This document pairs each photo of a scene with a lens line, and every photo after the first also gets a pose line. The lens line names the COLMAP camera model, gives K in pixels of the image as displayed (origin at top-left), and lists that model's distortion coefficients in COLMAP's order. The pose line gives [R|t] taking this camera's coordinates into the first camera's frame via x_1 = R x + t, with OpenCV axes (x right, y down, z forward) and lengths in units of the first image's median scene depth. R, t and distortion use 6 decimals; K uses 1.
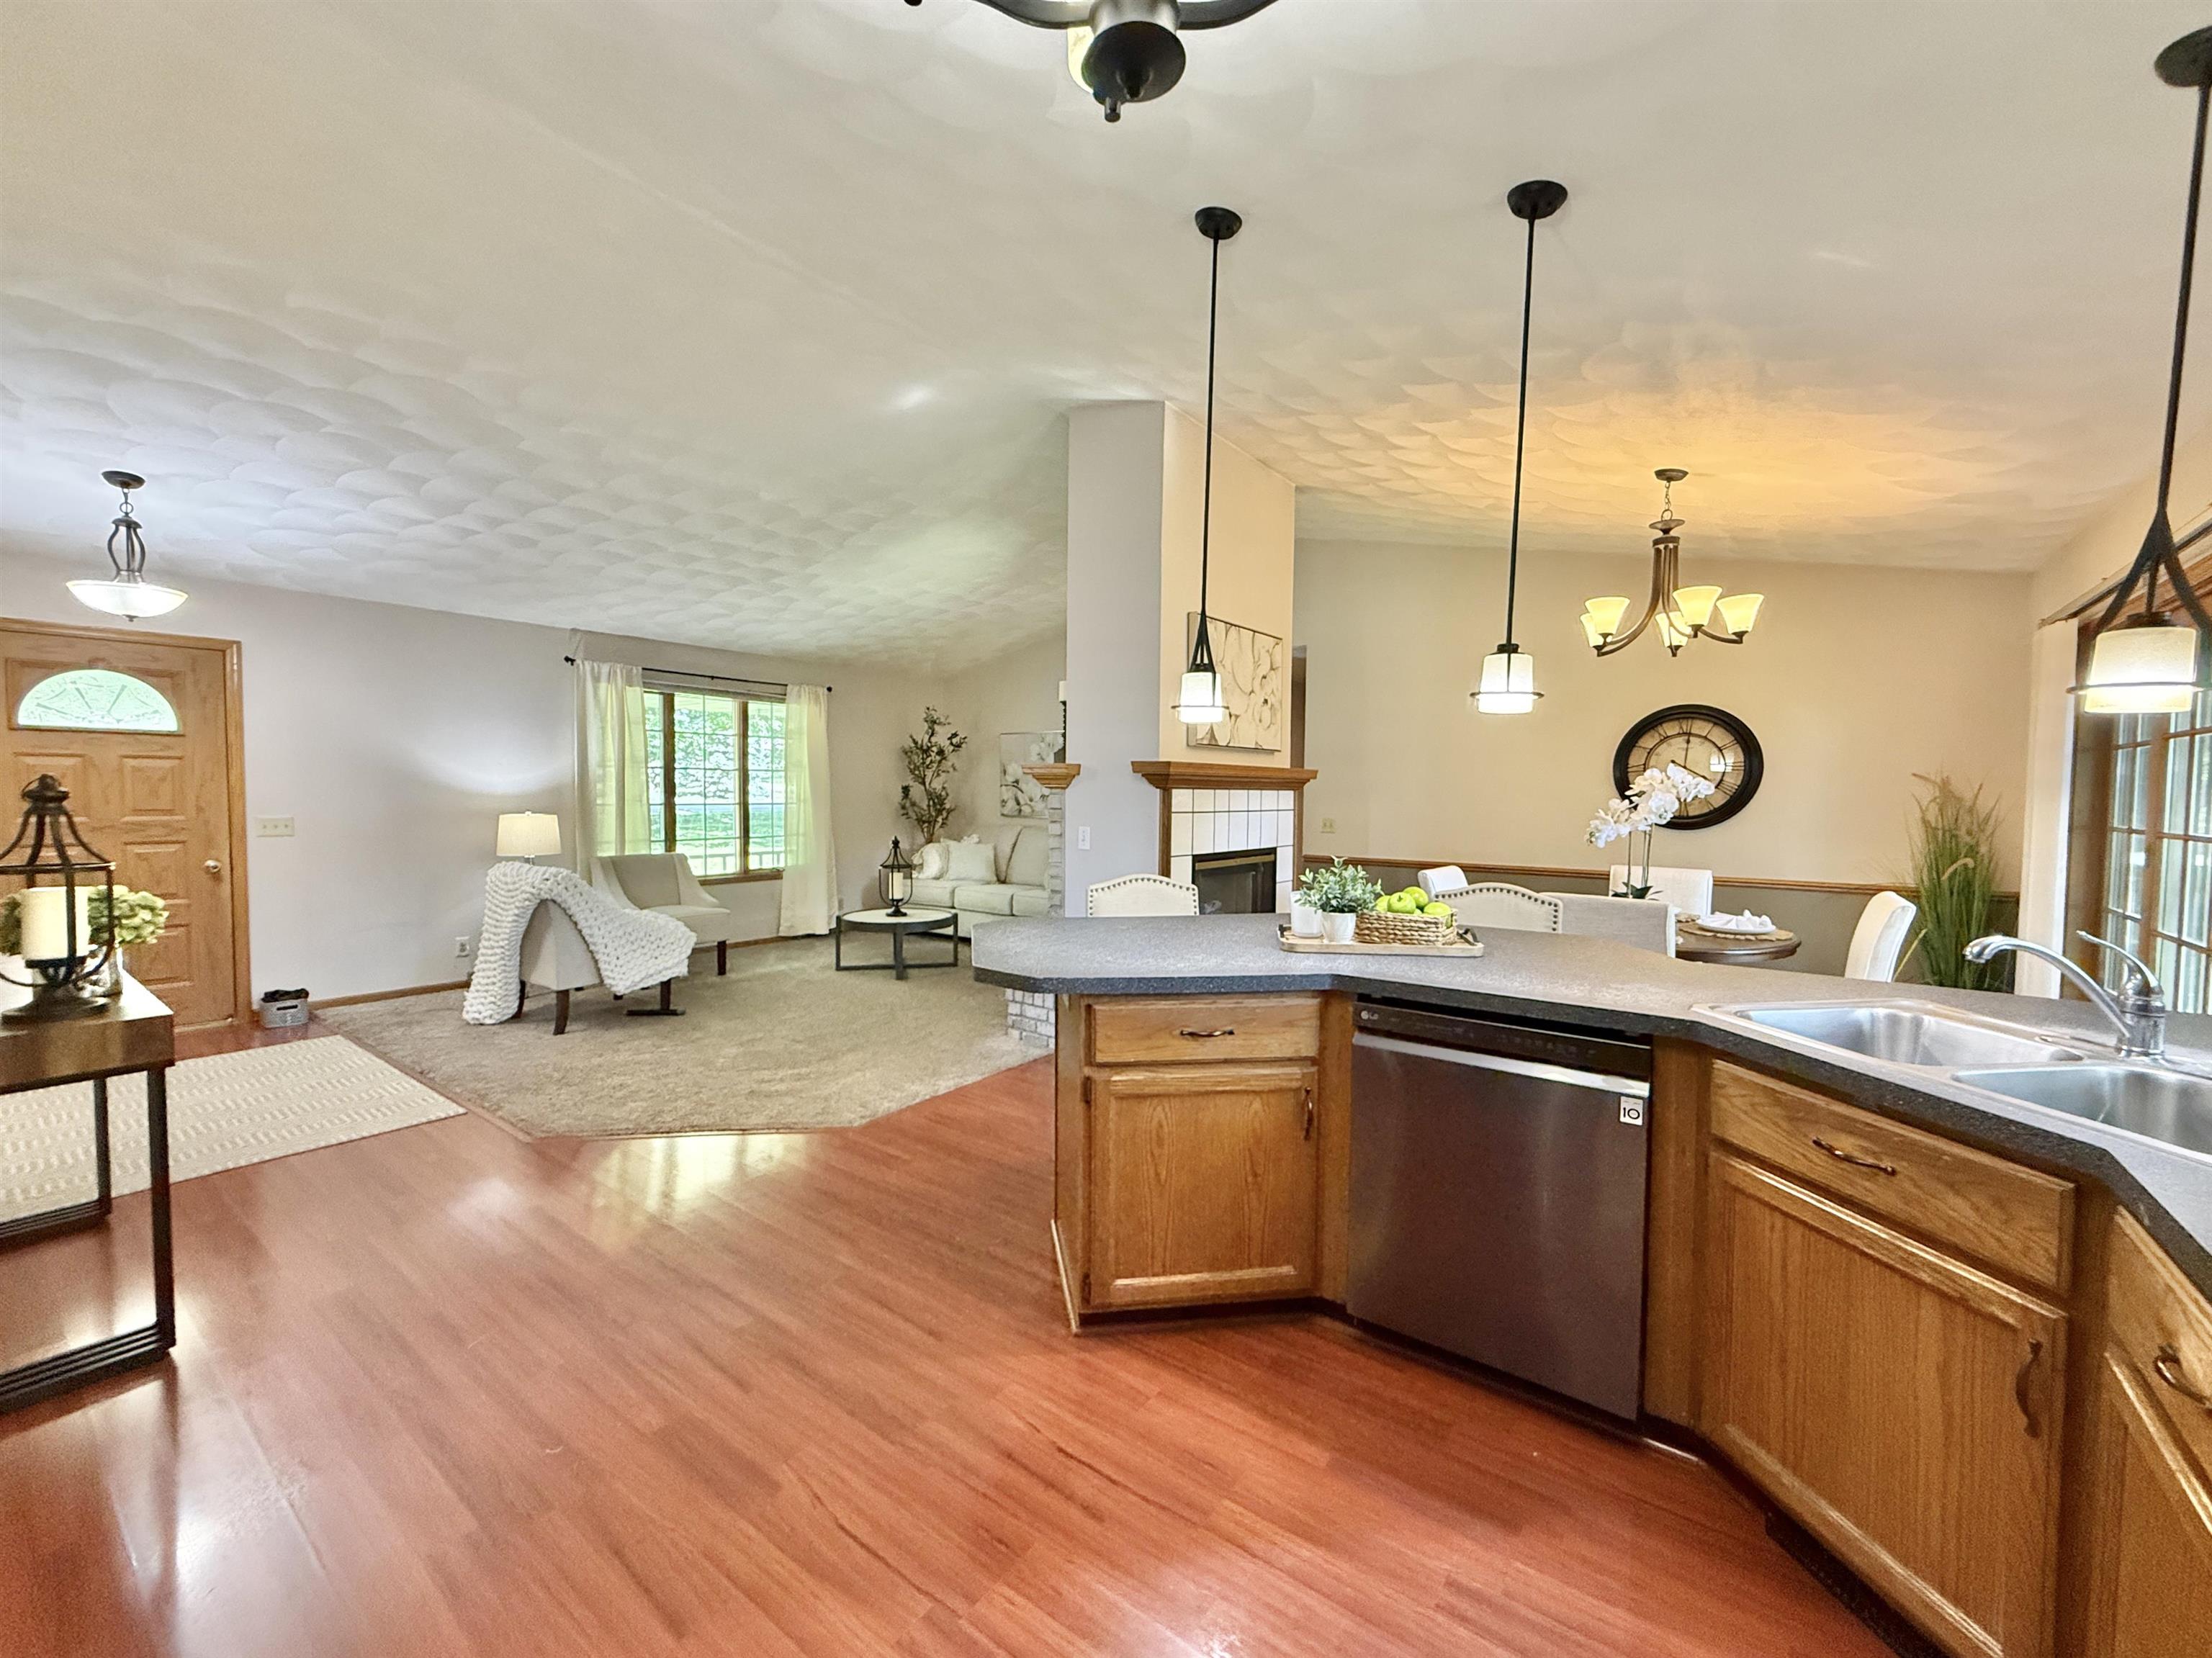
lens RADIAL K [[896.0, 0, 1097.5], [0, 896.0, 830.0], [0, 0, 1]] dist [0.000711, 0.000045]
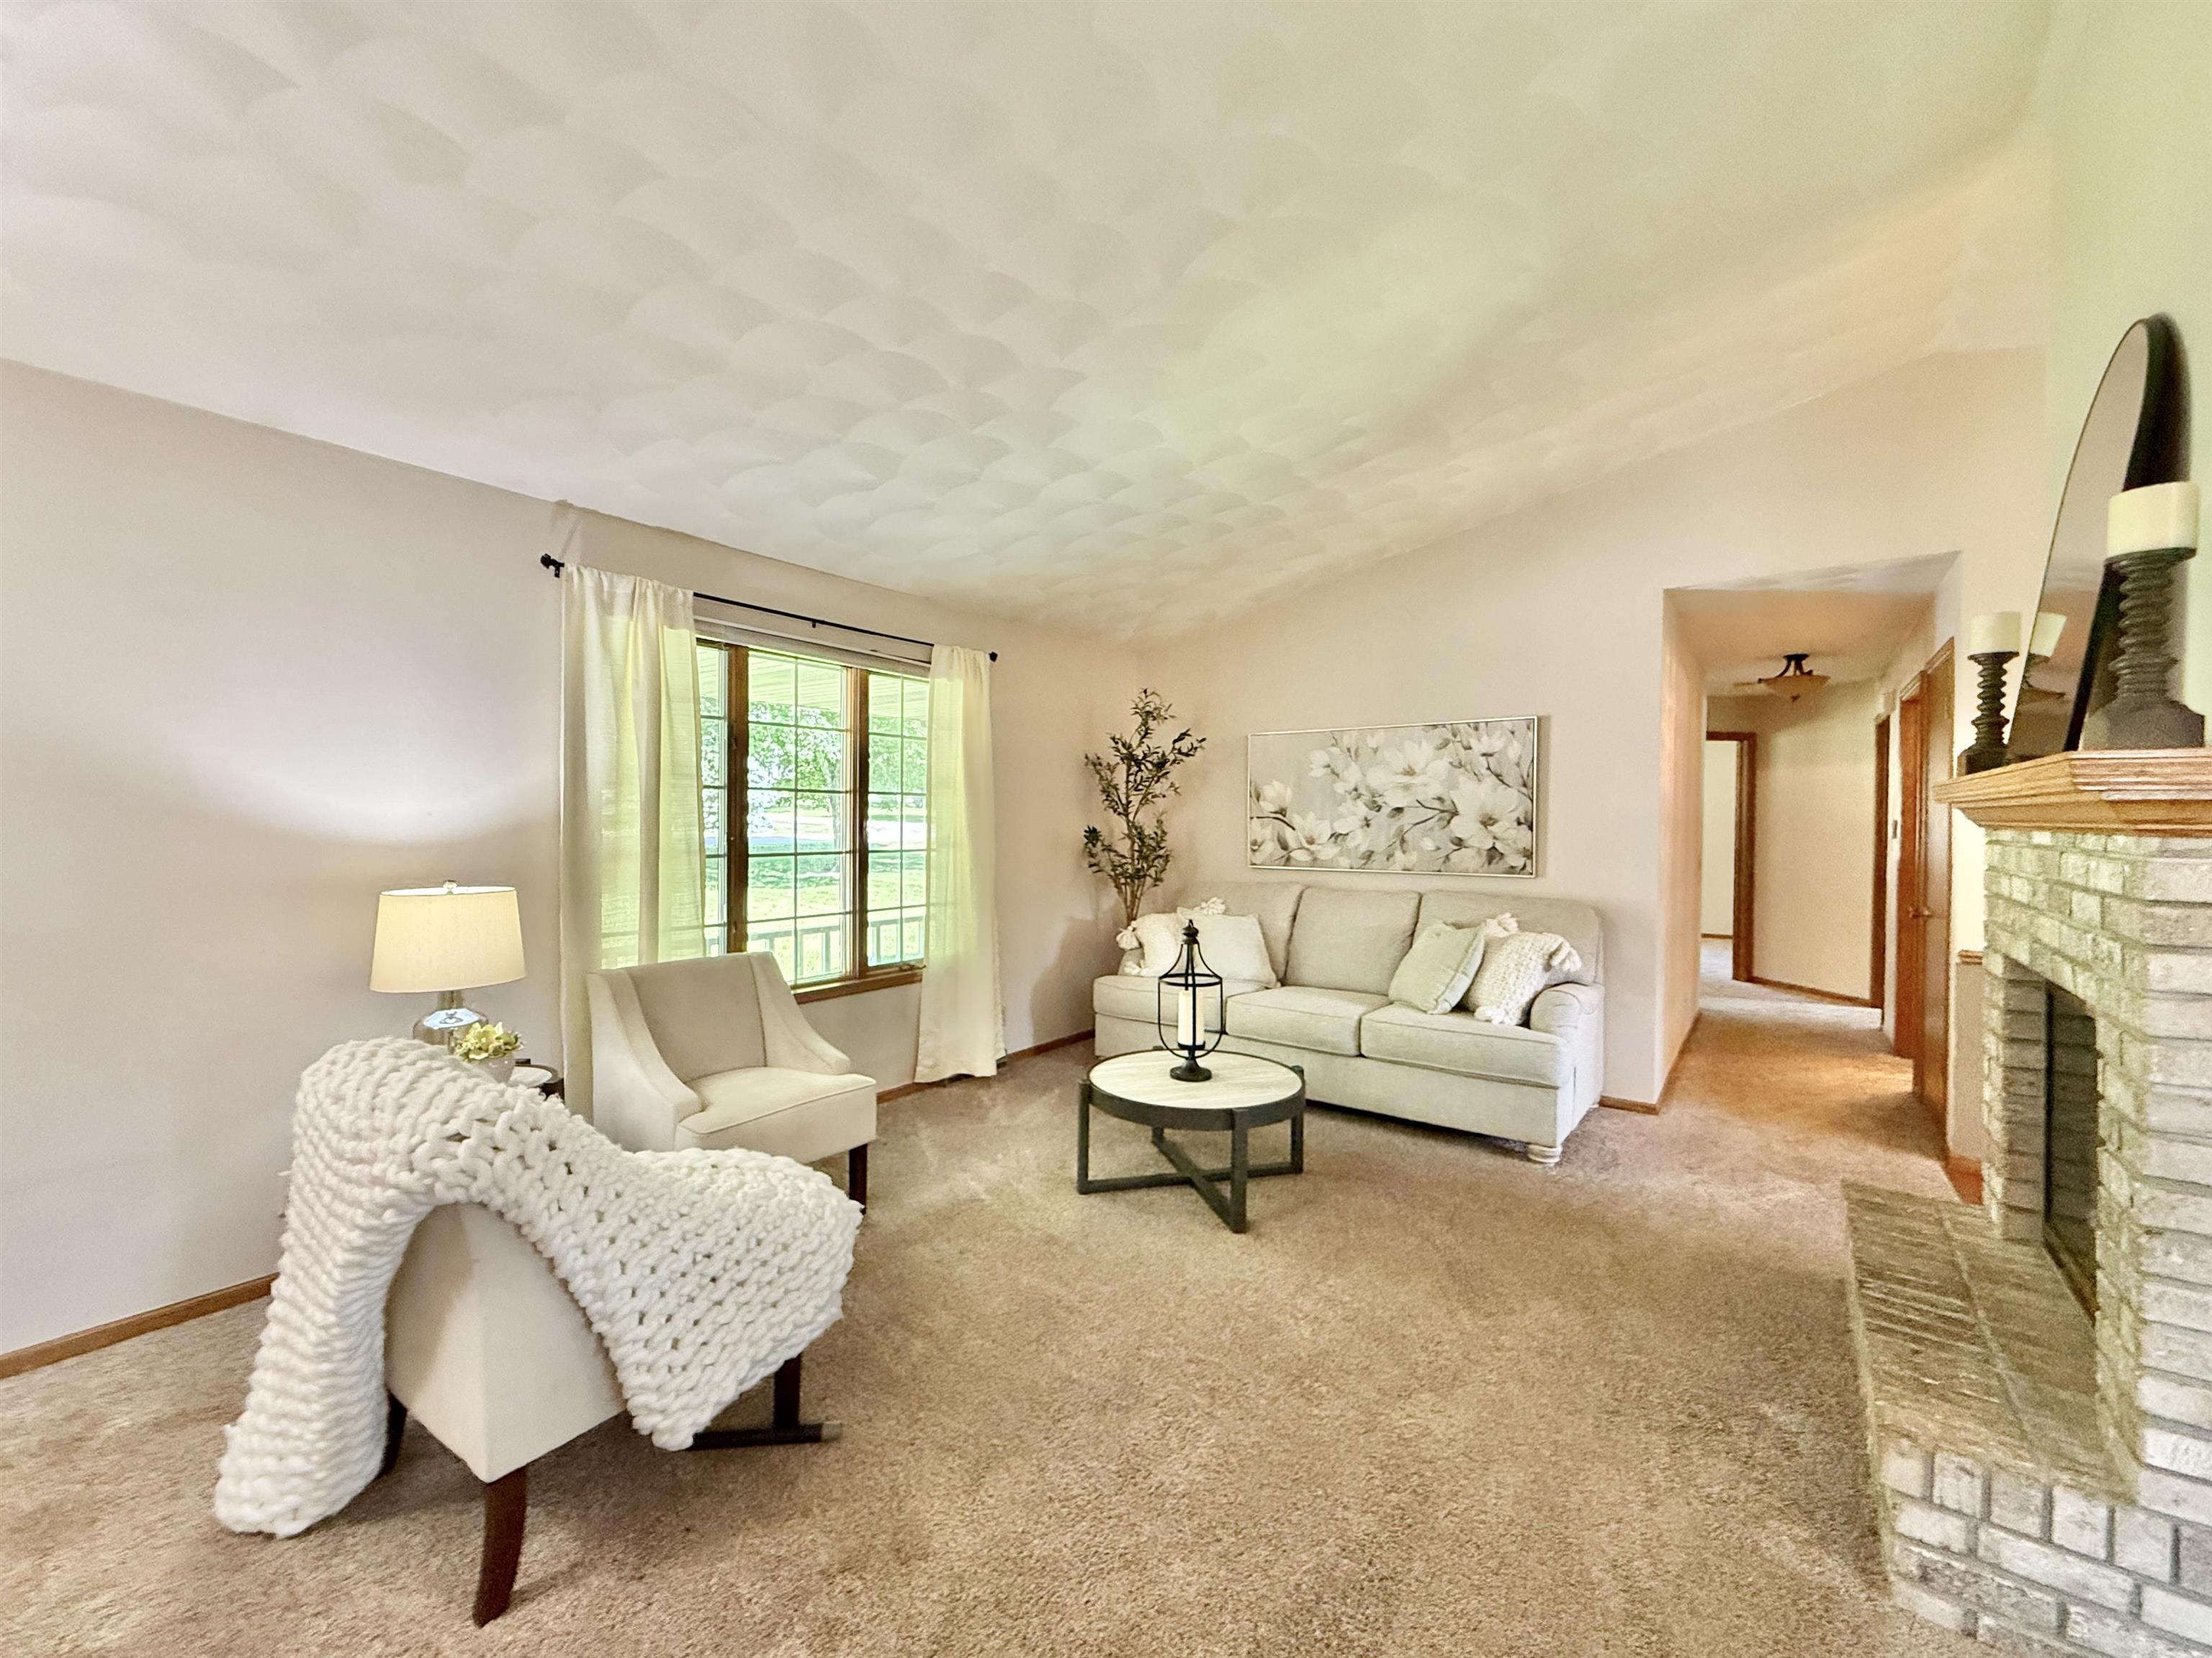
lens RADIAL K [[909.0, 0, 1097.8], [0, 909.0, 832.7], [0, 0, 1]] dist [0.000004, 0.000227]
pose [[0.999989, -0.002696, 0.003882, -0.376293], [0.002811, 0.999548, -0.029917, -0.036276], [-0.003800, 0.029928, 0.999545, 0.650601]]
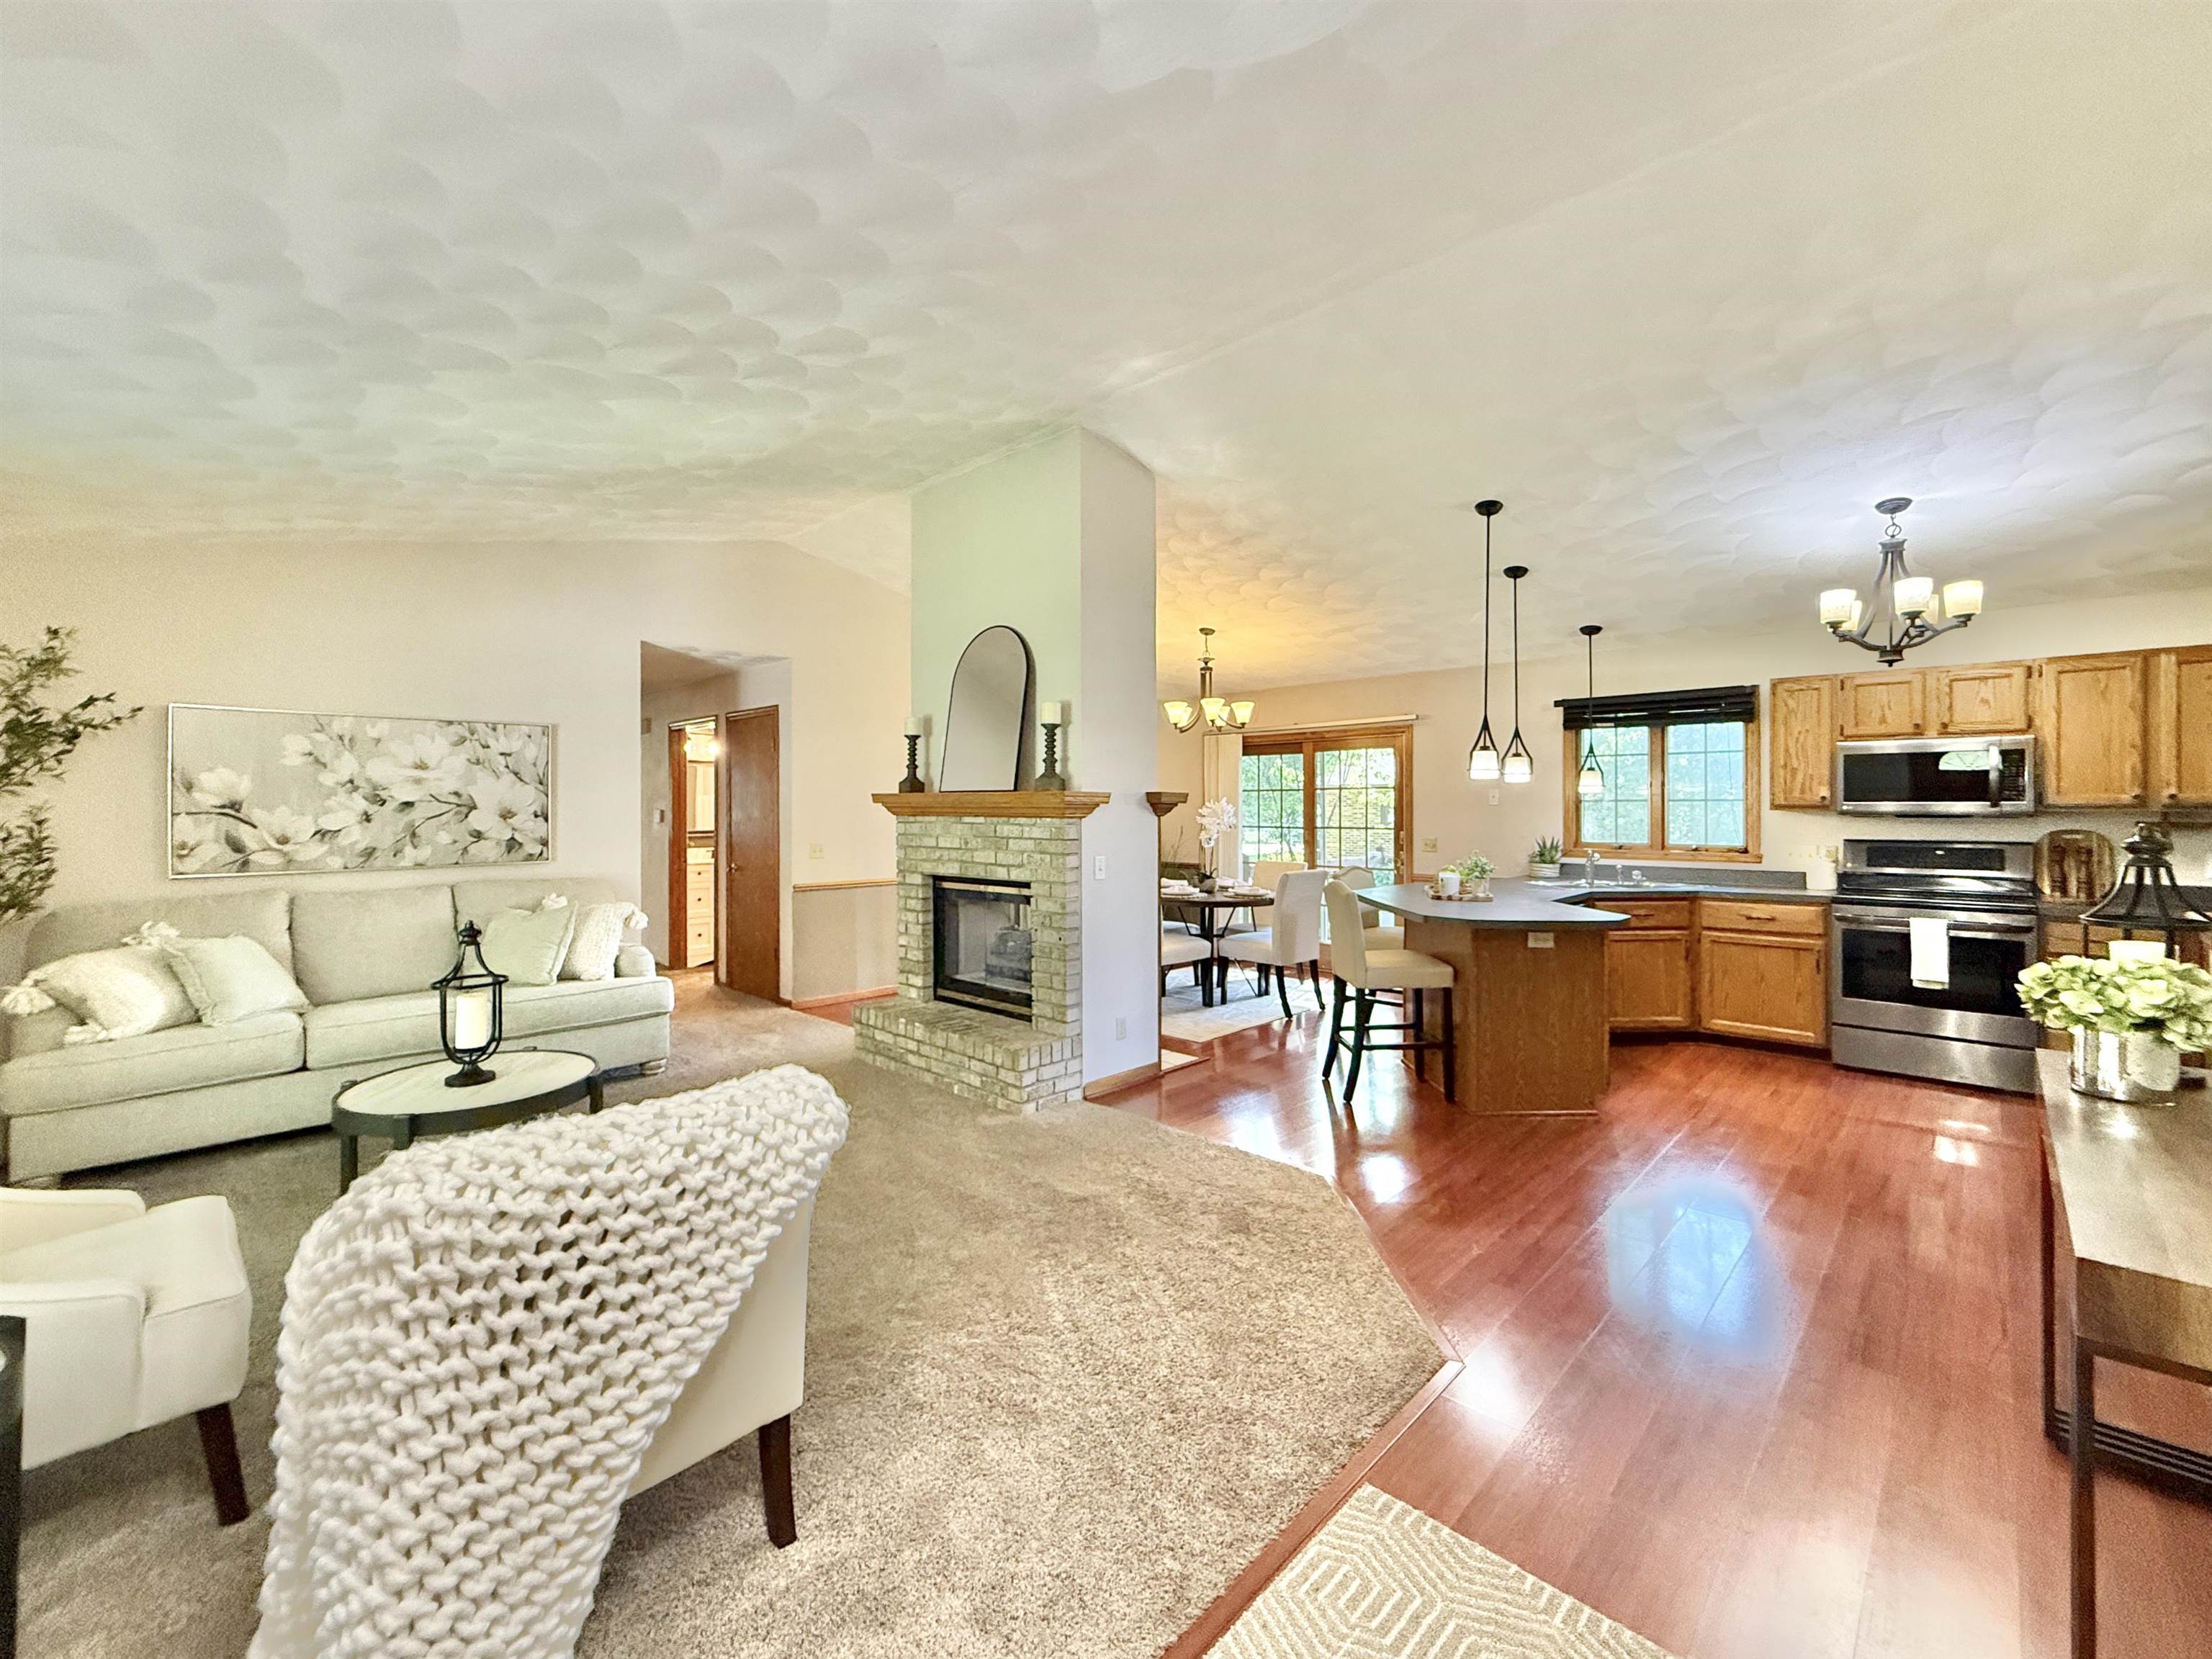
lens RADIAL K [[918.9, 0, 1080.6], [0, 918.9, 805.5], [0, 0, 1]] dist [-0.001140, -0.000740]
pose [[0.133714, -0.007155, 0.990994, -0.918144], [0.047269, 0.998882, 0.000834, -0.055180], [-0.989892, 0.046732, 0.133902, 0.798177]]
